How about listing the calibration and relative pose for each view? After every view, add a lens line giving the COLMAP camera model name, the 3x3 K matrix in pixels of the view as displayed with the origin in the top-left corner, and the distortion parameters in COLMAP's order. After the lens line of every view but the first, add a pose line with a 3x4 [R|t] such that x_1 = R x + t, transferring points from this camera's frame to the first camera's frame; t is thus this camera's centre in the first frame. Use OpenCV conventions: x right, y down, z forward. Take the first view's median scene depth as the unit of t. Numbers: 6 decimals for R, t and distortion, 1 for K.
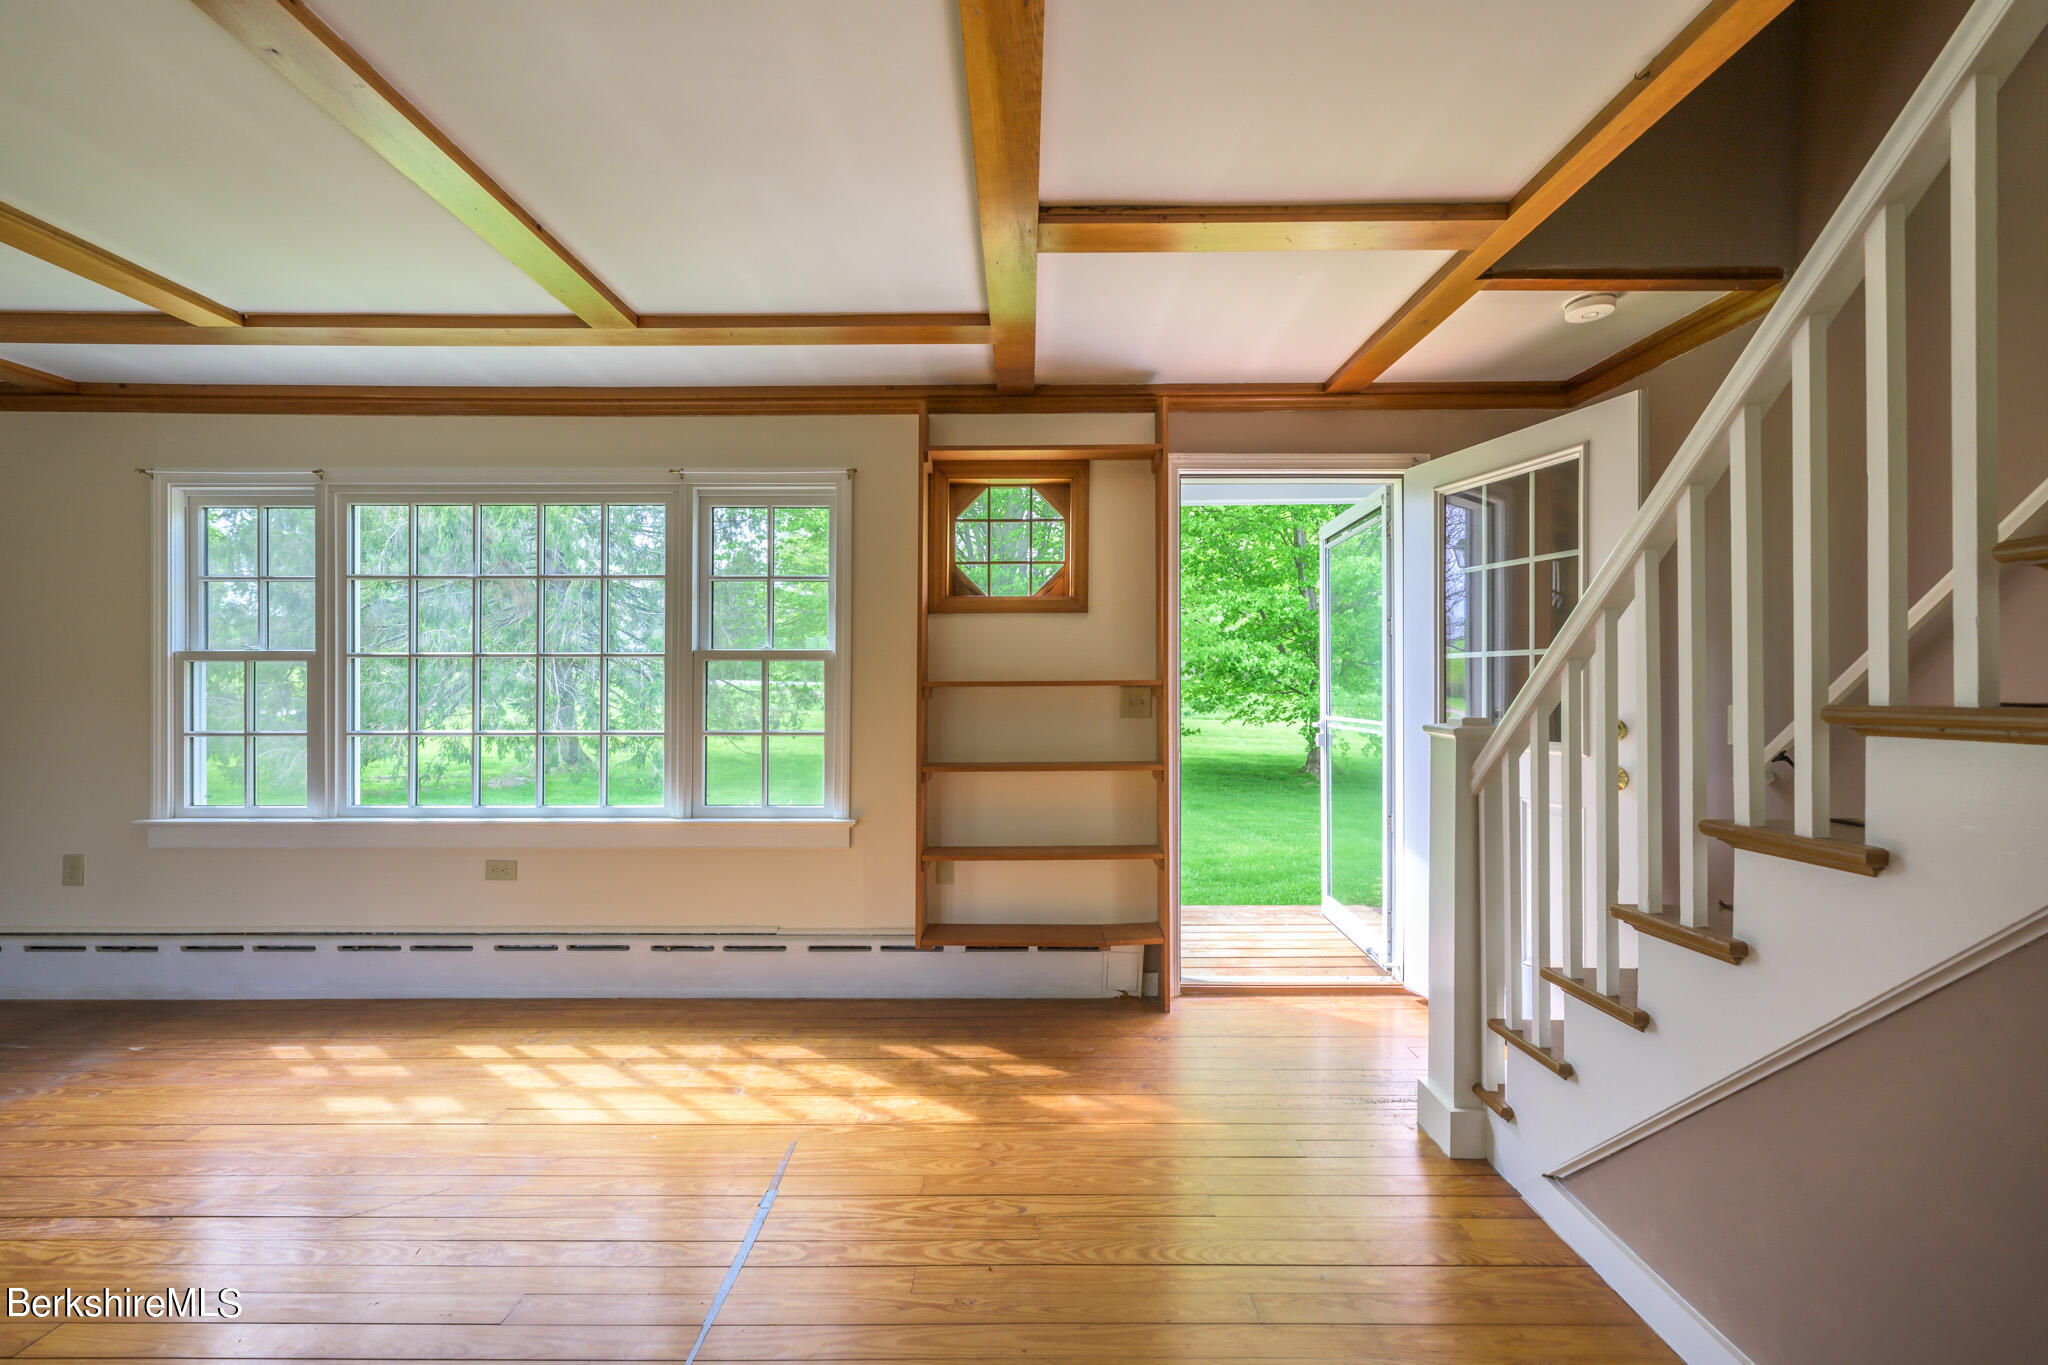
lens RADIAL K [[821.1, 0, 1024.0], [0, 821.1, 682.5], [0, 0, 1]] dist [0.008774, 0.000105]
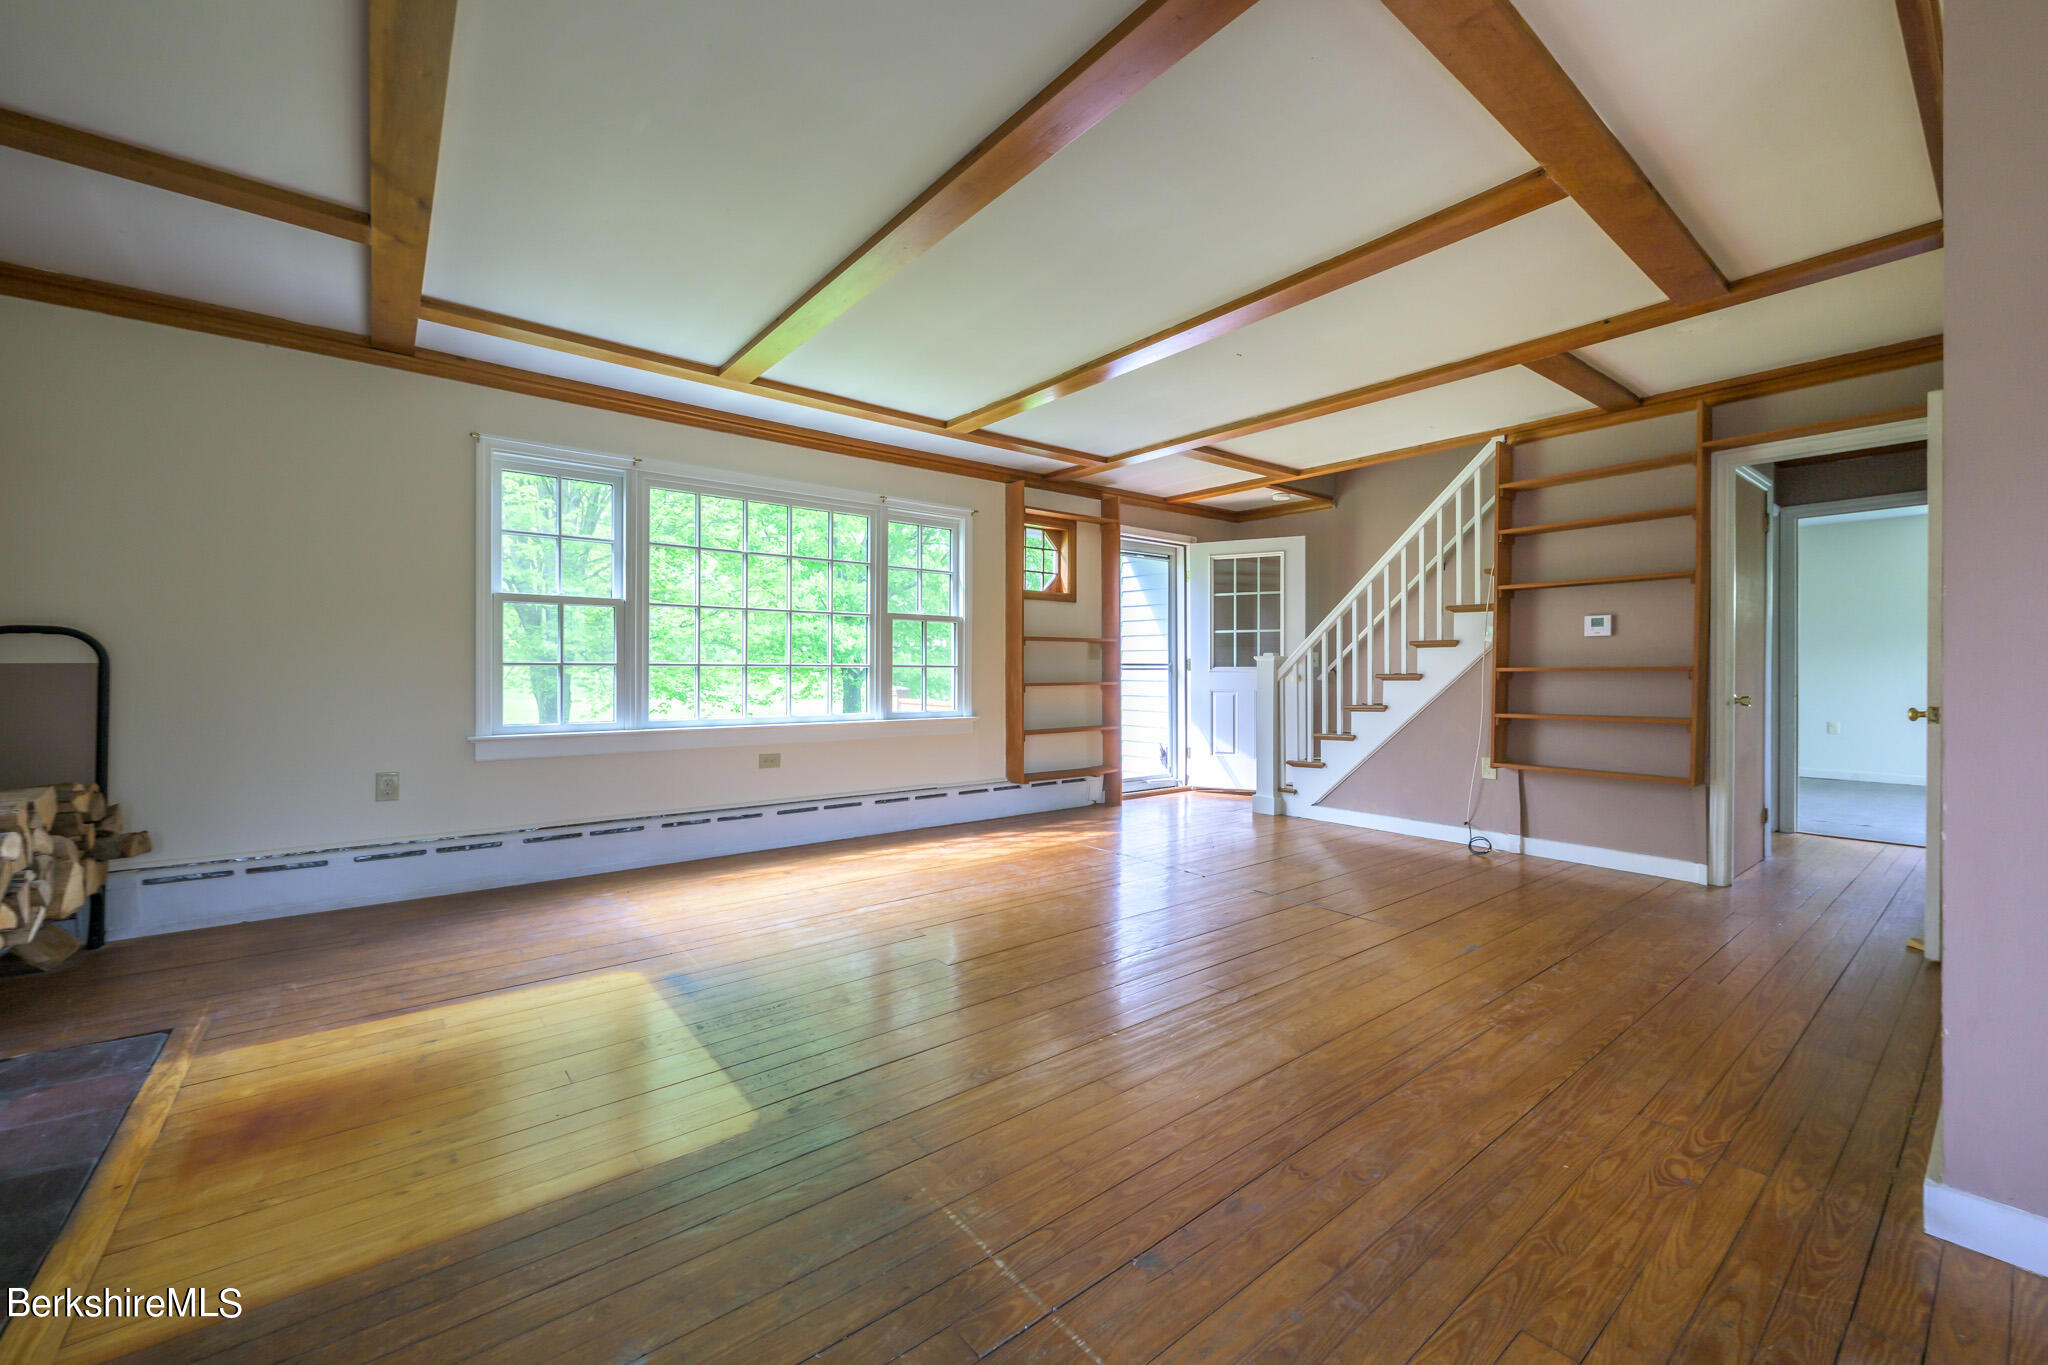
lens RADIAL K [[811.3, 0, 1037.2], [0, 811.3, 652.0], [0, 0, 1]] dist [0.001202, -0.000037]
pose [[0.773953, 0.016780, 0.633020, -1.167453], [-0.007398, 0.999820, -0.017459, 0.061630], [-0.633199, 0.008829, 0.773938, -0.375834]]
